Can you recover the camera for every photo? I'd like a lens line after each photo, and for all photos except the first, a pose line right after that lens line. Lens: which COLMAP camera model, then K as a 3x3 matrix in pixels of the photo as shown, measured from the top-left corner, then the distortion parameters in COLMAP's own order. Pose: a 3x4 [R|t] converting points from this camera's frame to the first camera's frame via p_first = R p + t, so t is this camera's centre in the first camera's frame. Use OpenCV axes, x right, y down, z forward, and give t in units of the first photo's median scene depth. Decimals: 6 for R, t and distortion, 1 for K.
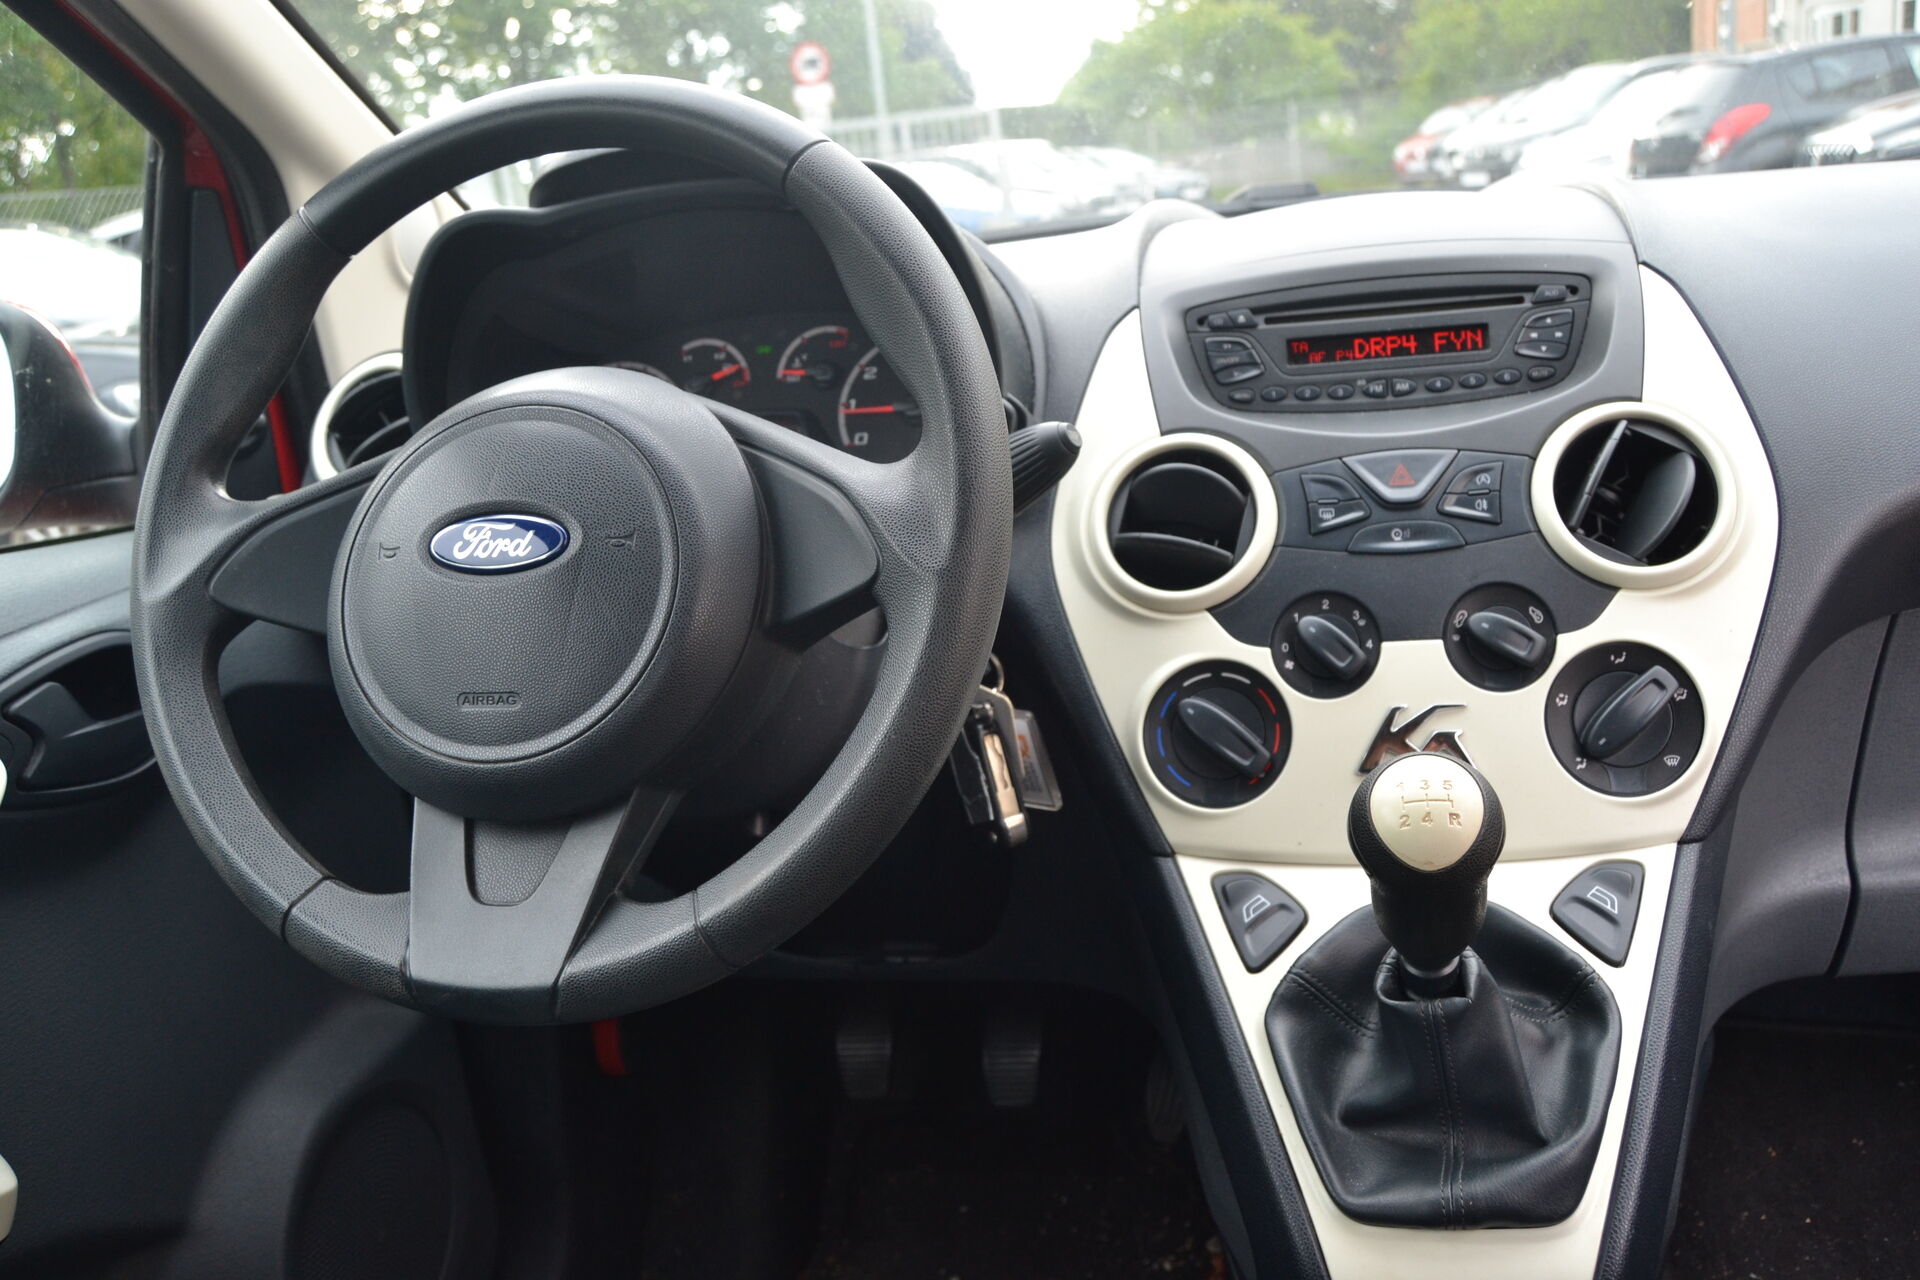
lens RADIAL K [[1497.6, 0, 950.3], [0, 1497.6, 649.4], [0, 0, 1]] dist [-0.098065, 0.038539]
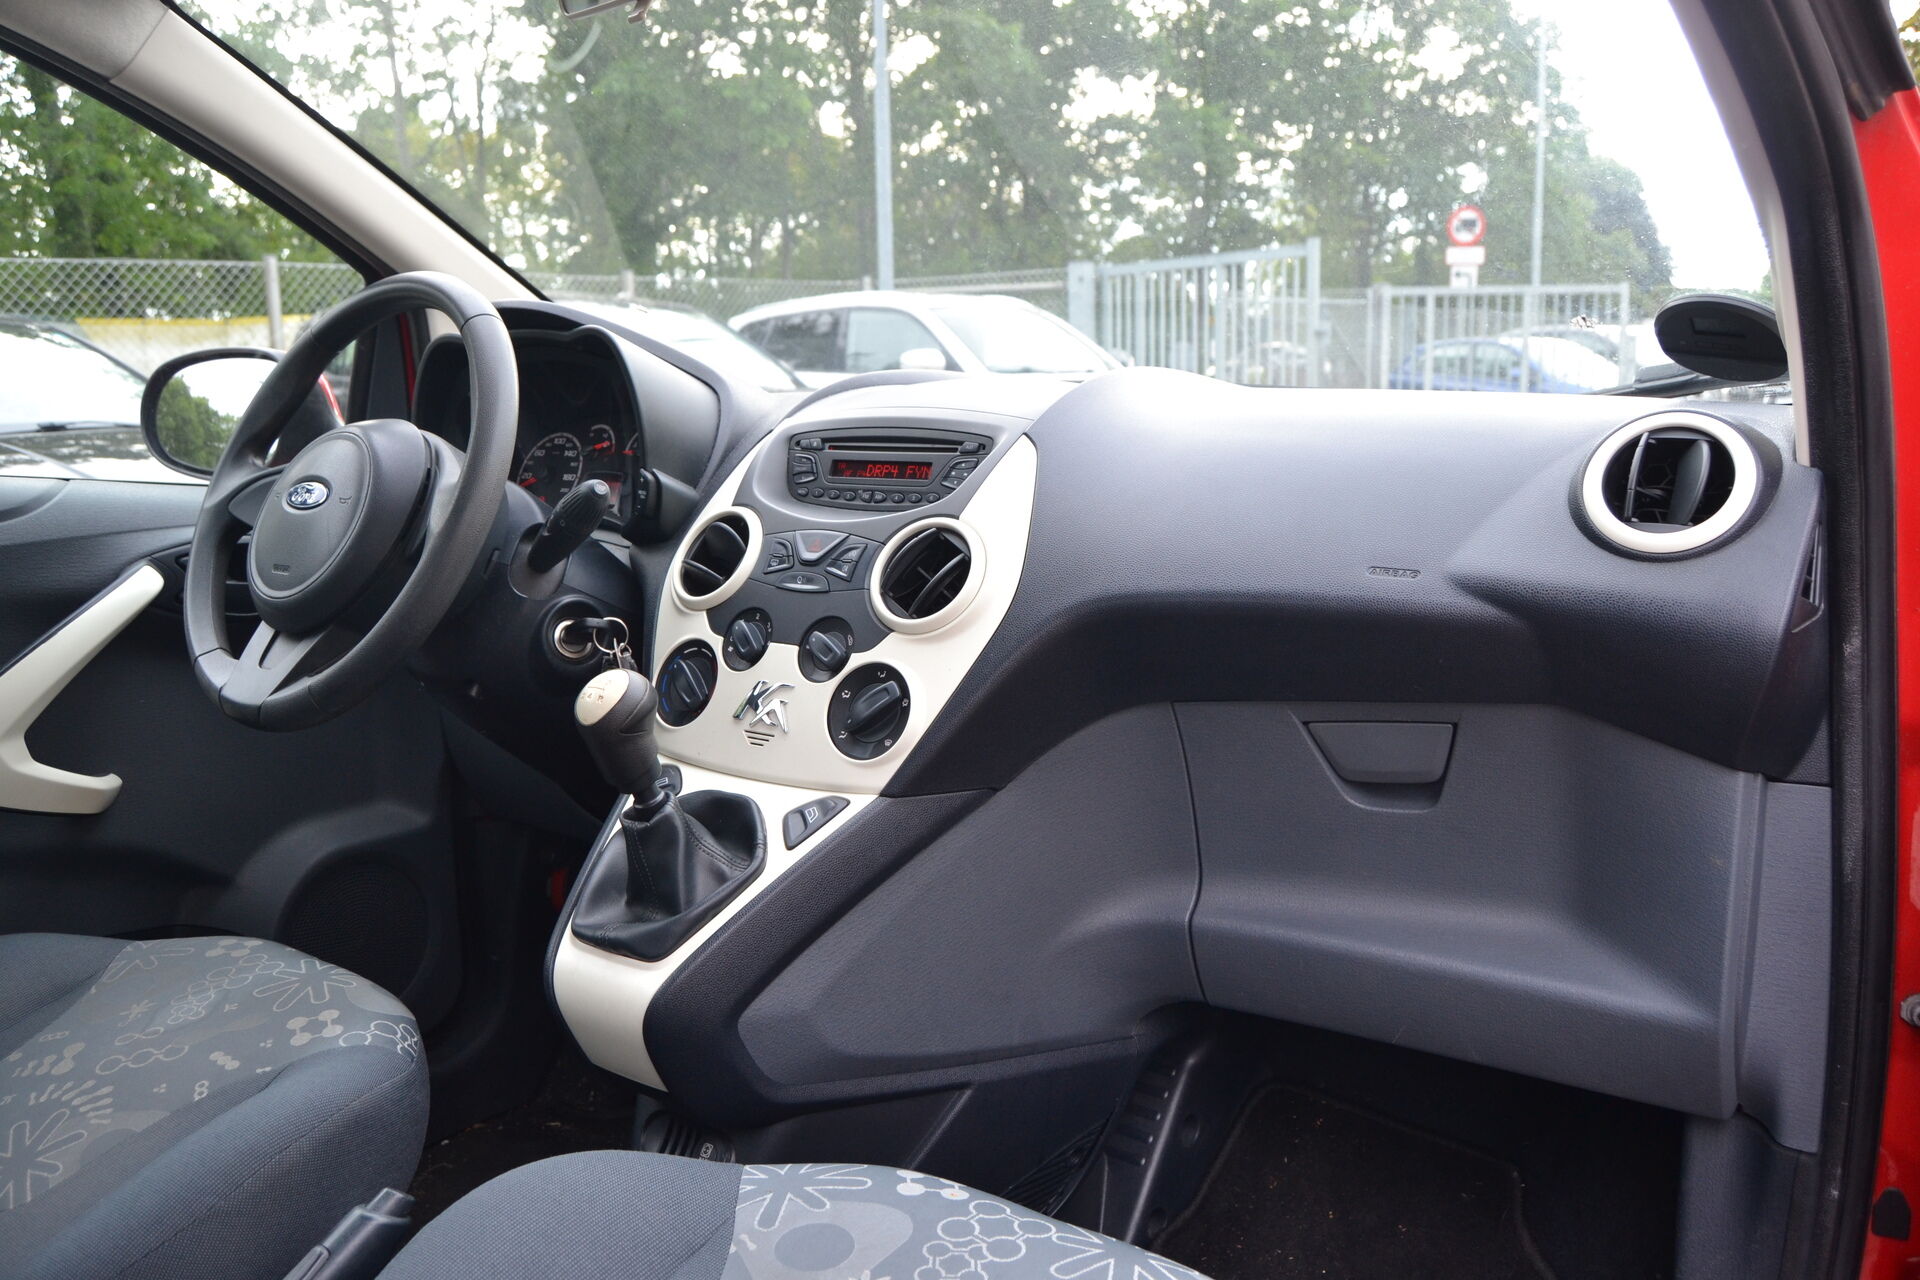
lens RADIAL K [[1516.7, 0, 950.4], [0, 1516.7, 645.3], [0, 0, 1]] dist [-0.102085, 0.045644]
pose [[0.905685, 0.171907, -0.387535, 1.054448], [-0.207410, 0.976904, -0.051382, 0.040231], [0.369752, 0.126914, 0.920422, -0.419713]]
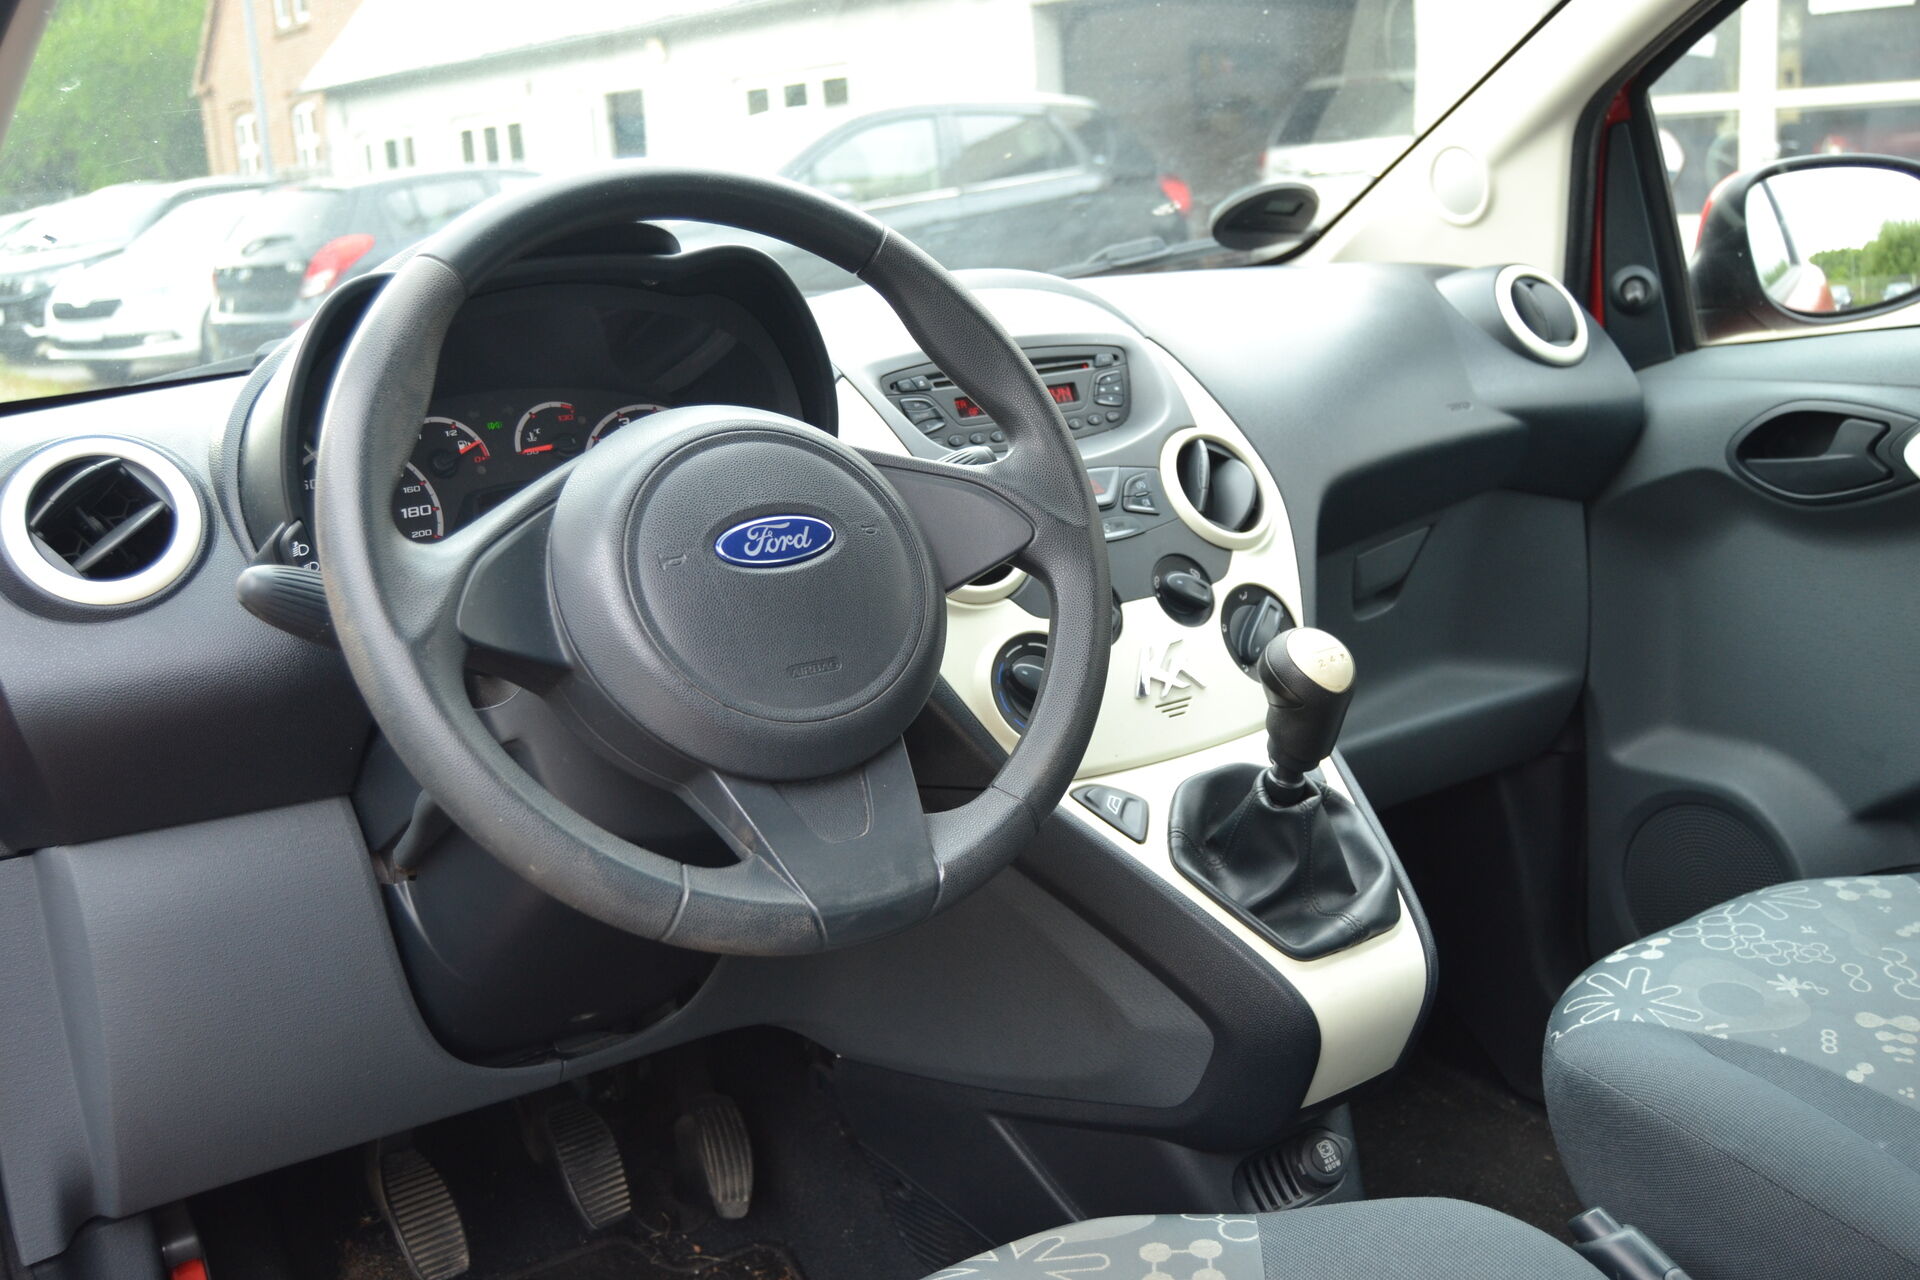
lens RADIAL K [[1975.5, 0, 960.0], [0, 1975.5, 640.0], [0, 0, 1]] dist [-0.071613, 0.004910]
pose [[0.681430, -0.093570, 0.725878, -1.082867], [0.201339, 0.977493, -0.063007, 0.107190], [-0.703645, 0.189082, 0.684932, -0.128586]]
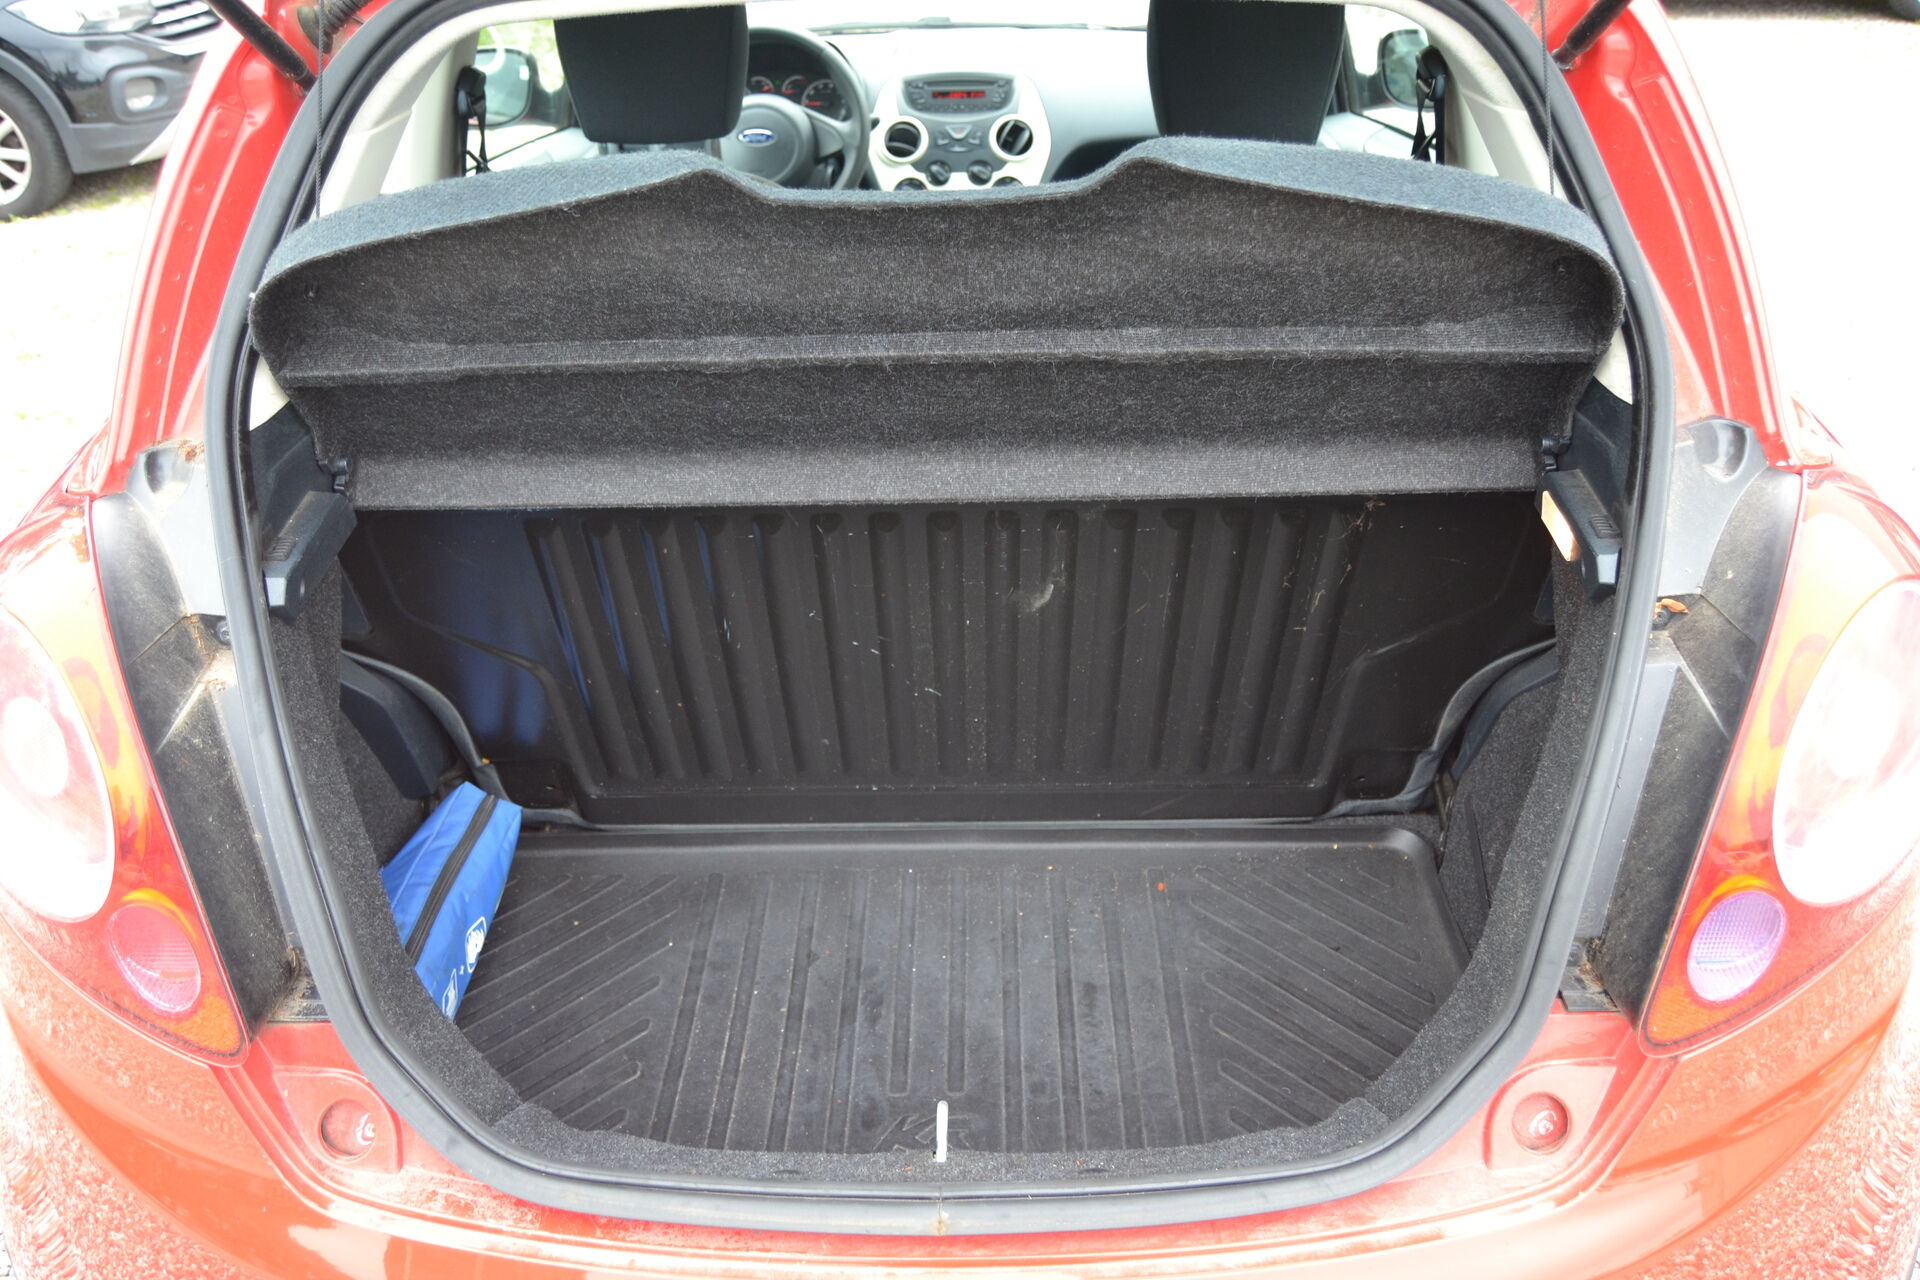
lens RADIAL K [[1497.6, 0, 950.3], [0, 1497.6, 649.4], [0, 0, 1]] dist [-0.098065, 0.038539]
pose [[0.977524, -0.018634, 0.210001, -0.564527], [-0.031262, 0.972263, 0.231790, 0.306210], [-0.208495, -0.233145, 0.949828, -3.020672]]
